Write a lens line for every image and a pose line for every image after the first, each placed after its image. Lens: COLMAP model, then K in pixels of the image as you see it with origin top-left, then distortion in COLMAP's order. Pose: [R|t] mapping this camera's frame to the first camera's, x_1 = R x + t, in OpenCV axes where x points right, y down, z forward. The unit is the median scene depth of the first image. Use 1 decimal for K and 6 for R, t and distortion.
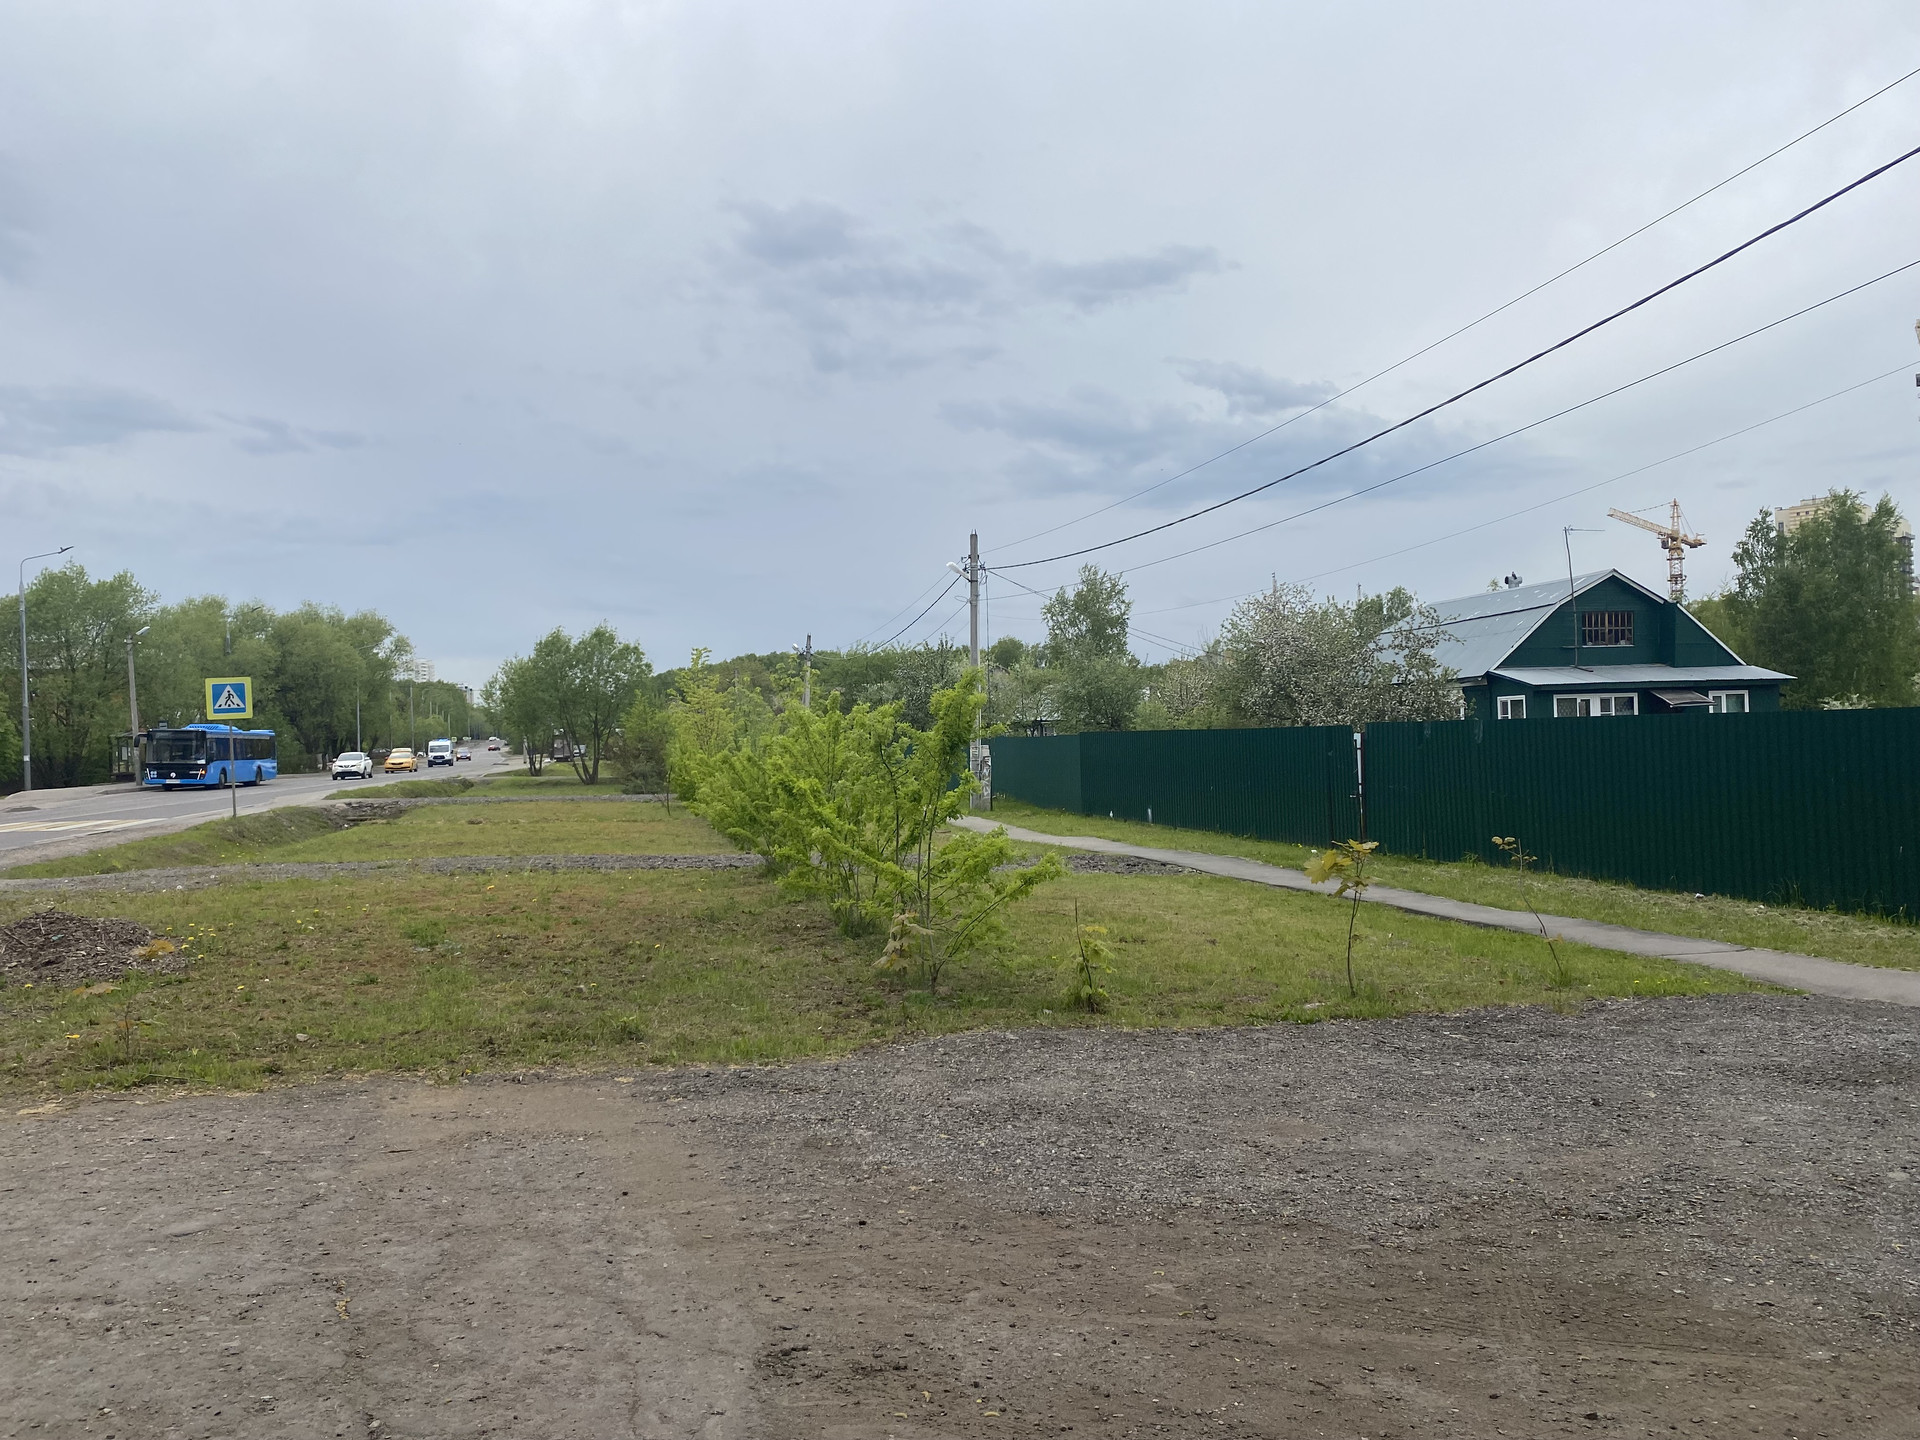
lens RADIAL K [[1491.2, 0, 955.0], [0, 1491.2, 715.7], [0, 0, 1]] dist [0.039073, -0.039801]
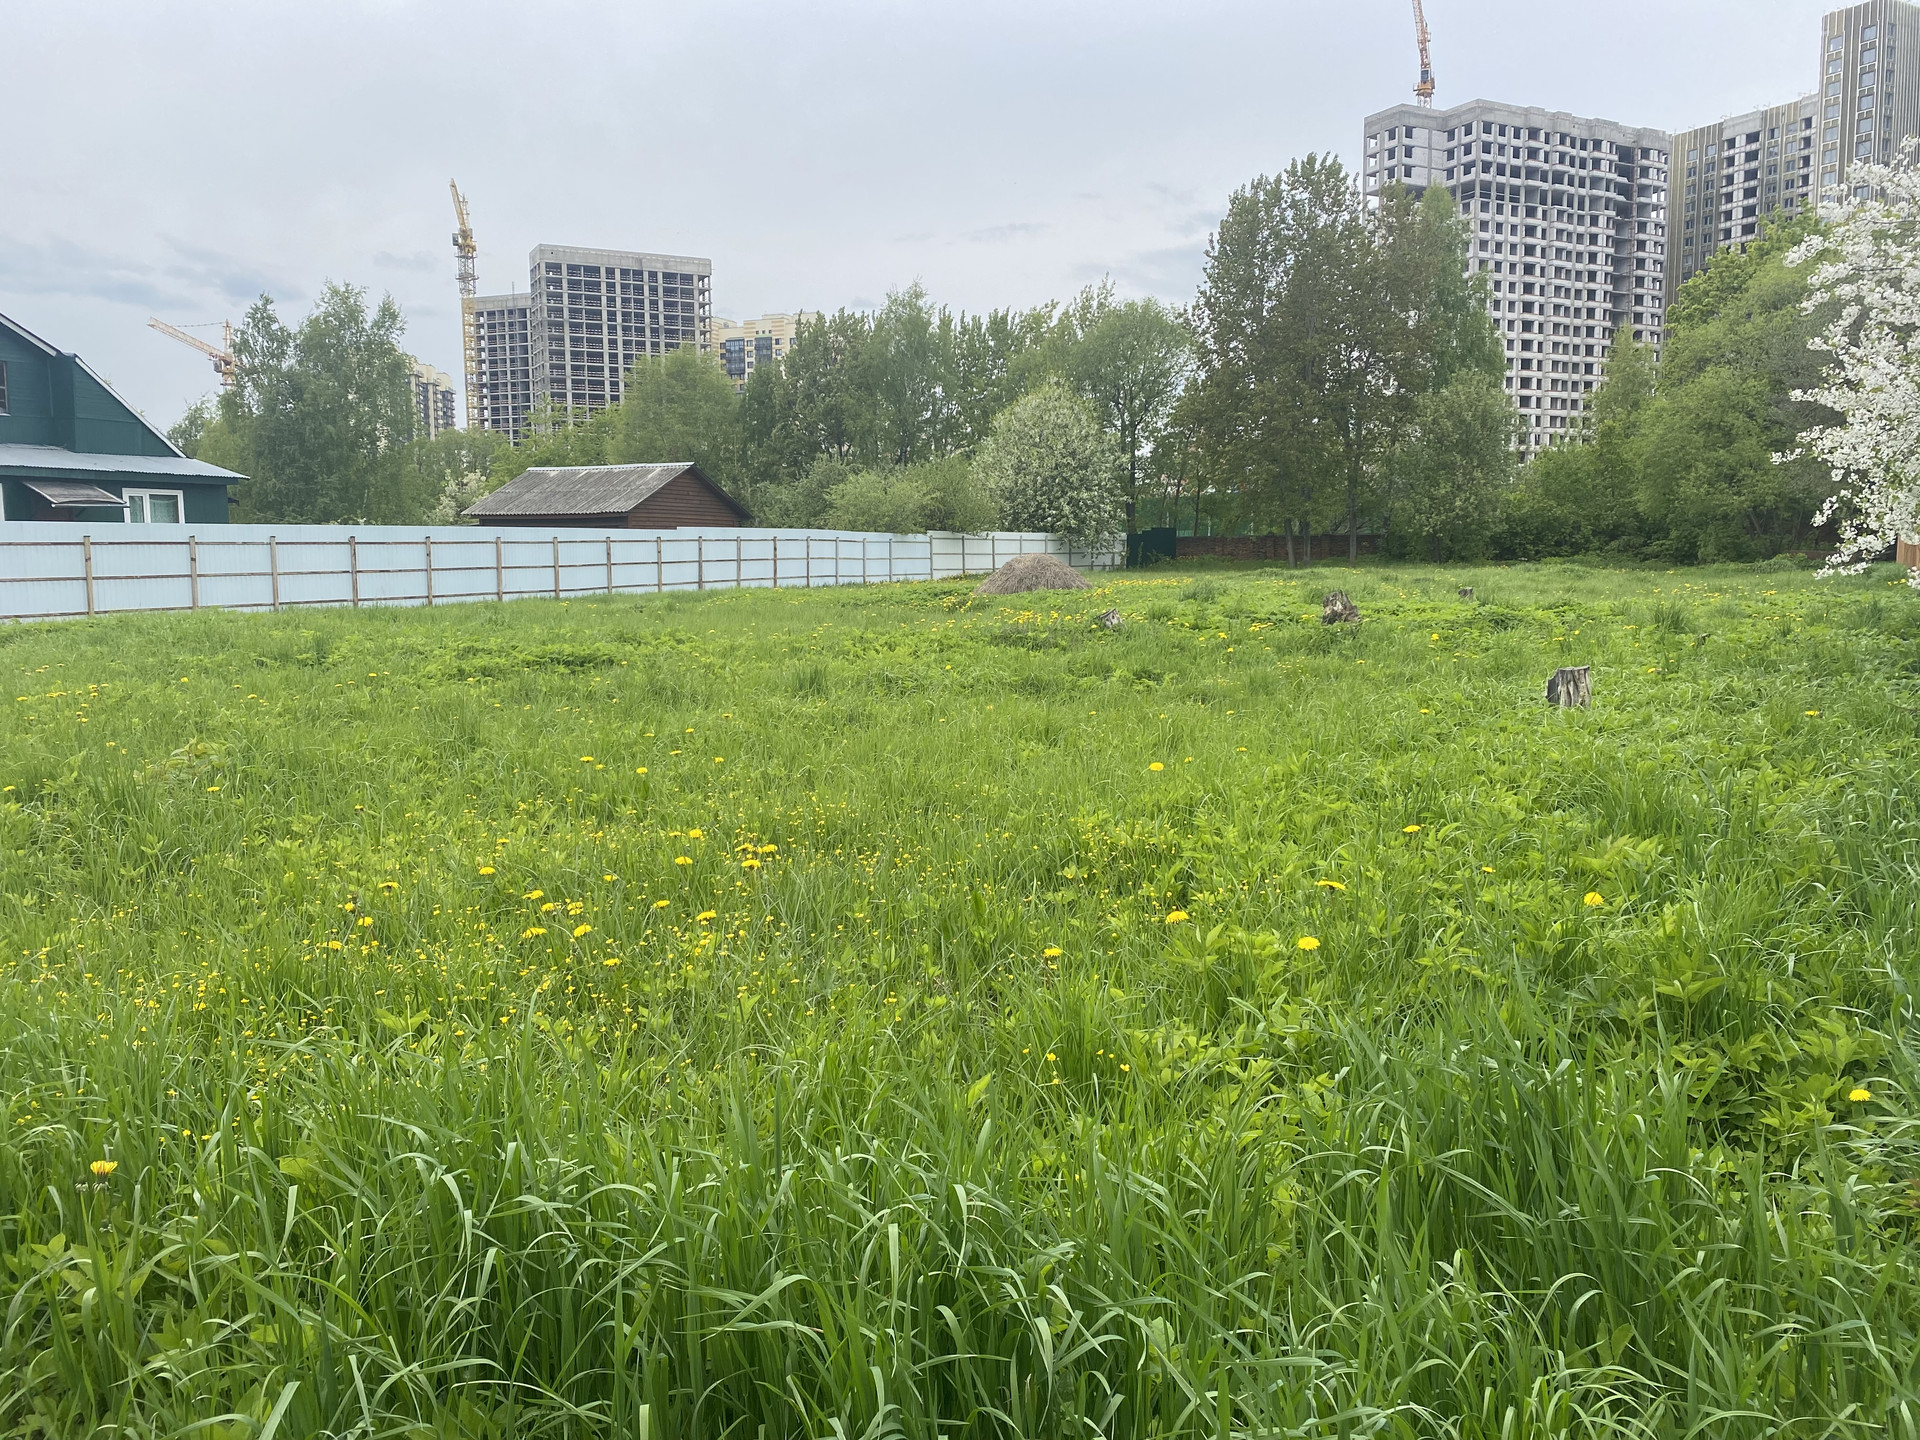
lens RADIAL K [[1491.2, 0, 976.0], [0, 1491.2, 701.1], [0, 0, 1]] dist [0.039073, -0.039801]
pose [[0.625650, -0.053154, 0.778291, 0.190085], [-0.021822, 0.996093, 0.085571, 0.012257], [-0.779799, -0.070521, 0.622046, 0.239919]]
